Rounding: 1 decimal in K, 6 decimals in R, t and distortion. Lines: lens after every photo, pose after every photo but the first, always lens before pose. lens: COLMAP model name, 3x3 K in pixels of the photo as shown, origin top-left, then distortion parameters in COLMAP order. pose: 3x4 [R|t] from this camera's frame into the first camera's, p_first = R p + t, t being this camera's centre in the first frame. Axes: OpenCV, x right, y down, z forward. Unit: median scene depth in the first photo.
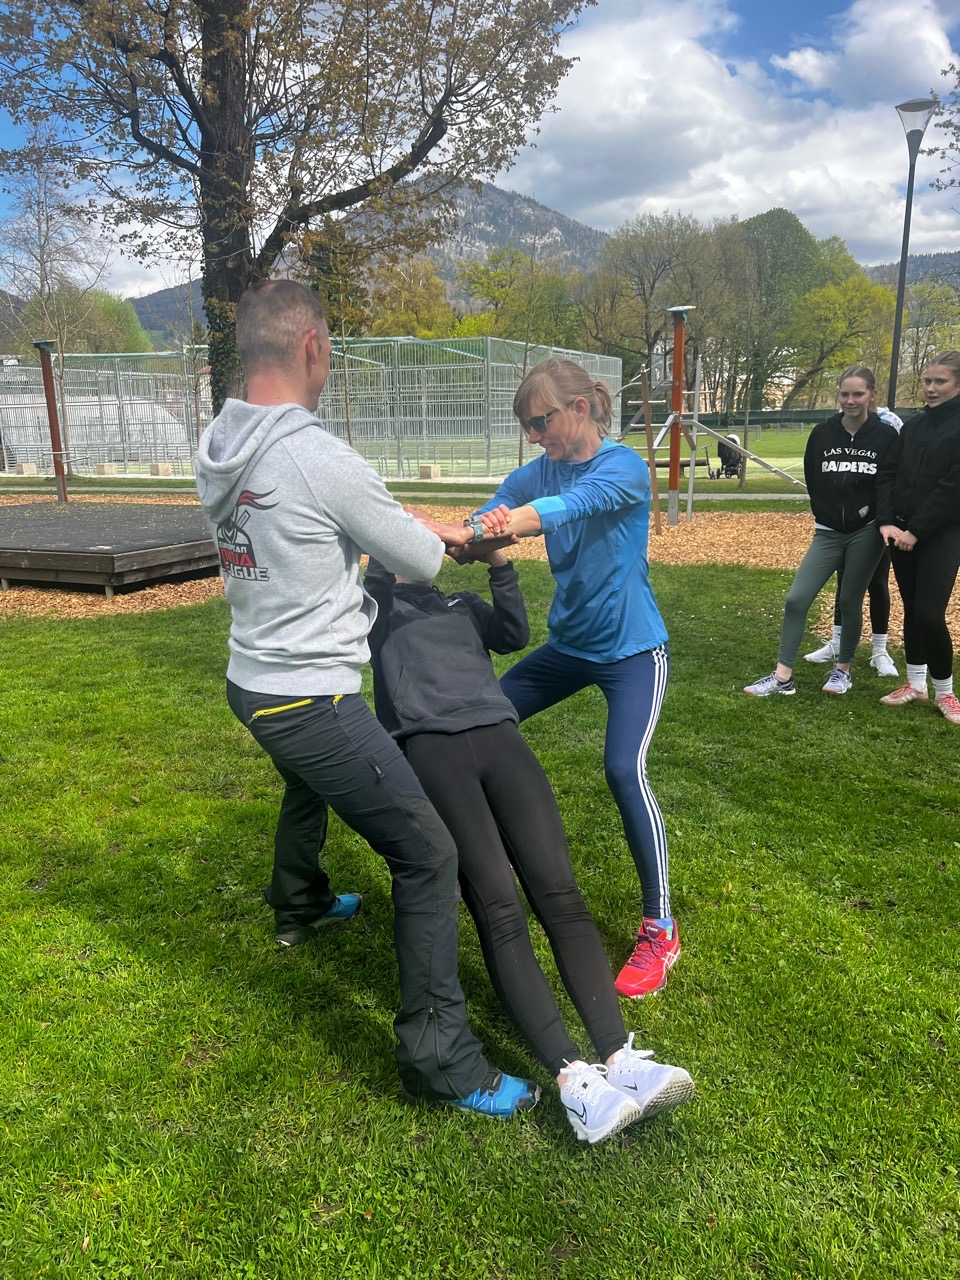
lens RADIAL K [[978.7, 0, 480.0], [0, 978.7, 640.0], [0, 0, 1]] dist [0.081994, -0.124442]
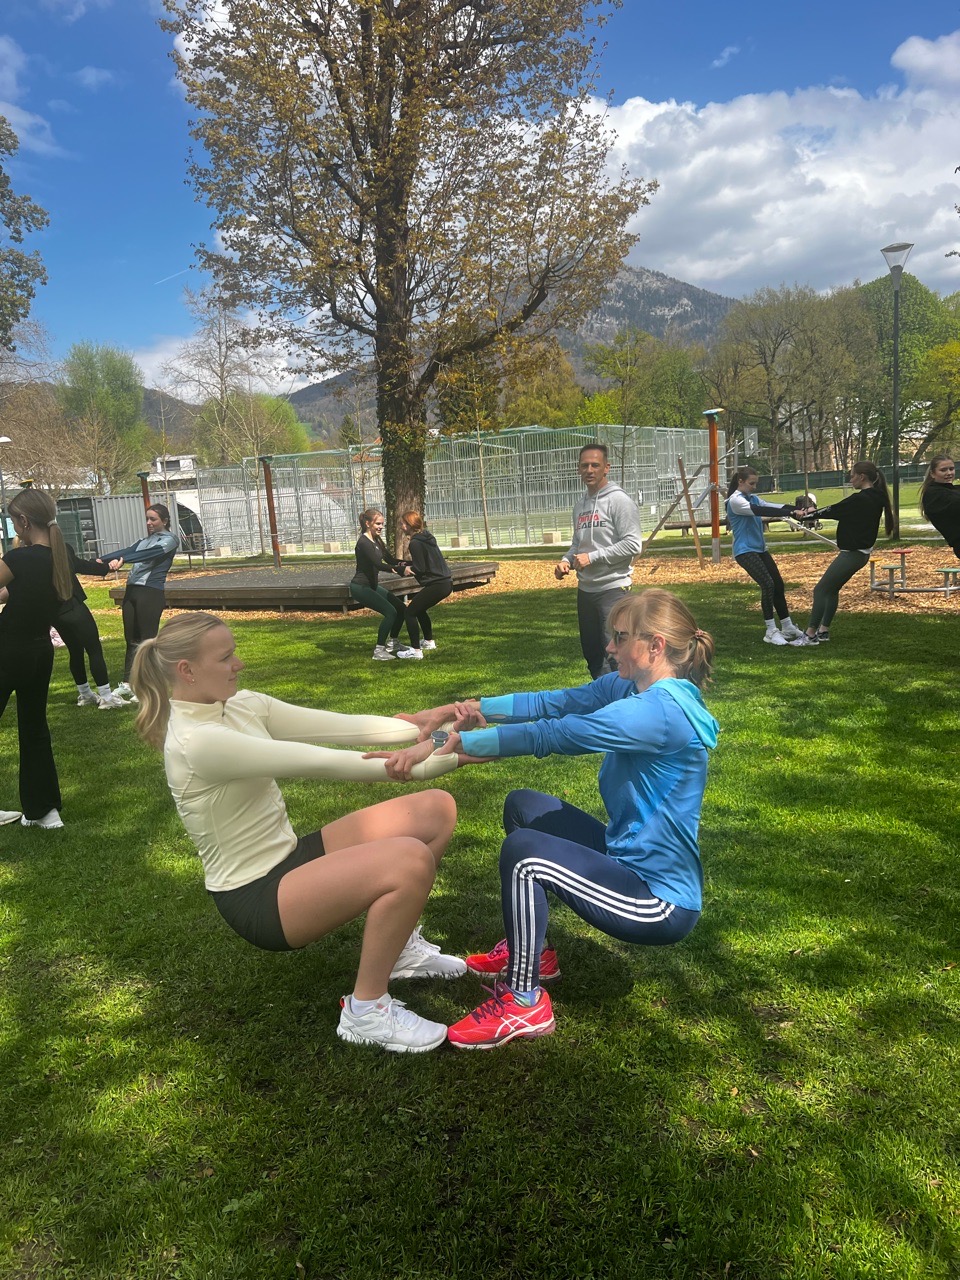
lens RADIAL K [[980.6, 0, 480.0], [0, 980.6, 644.5], [0, 0, 1]] dist [0.046280, -0.044474]
pose [[0.989494, -0.030629, -0.141290, 0.018984], [0.021131, 0.997445, -0.068242, 0.026598], [0.143019, 0.064539, 0.987613, -0.128323]]
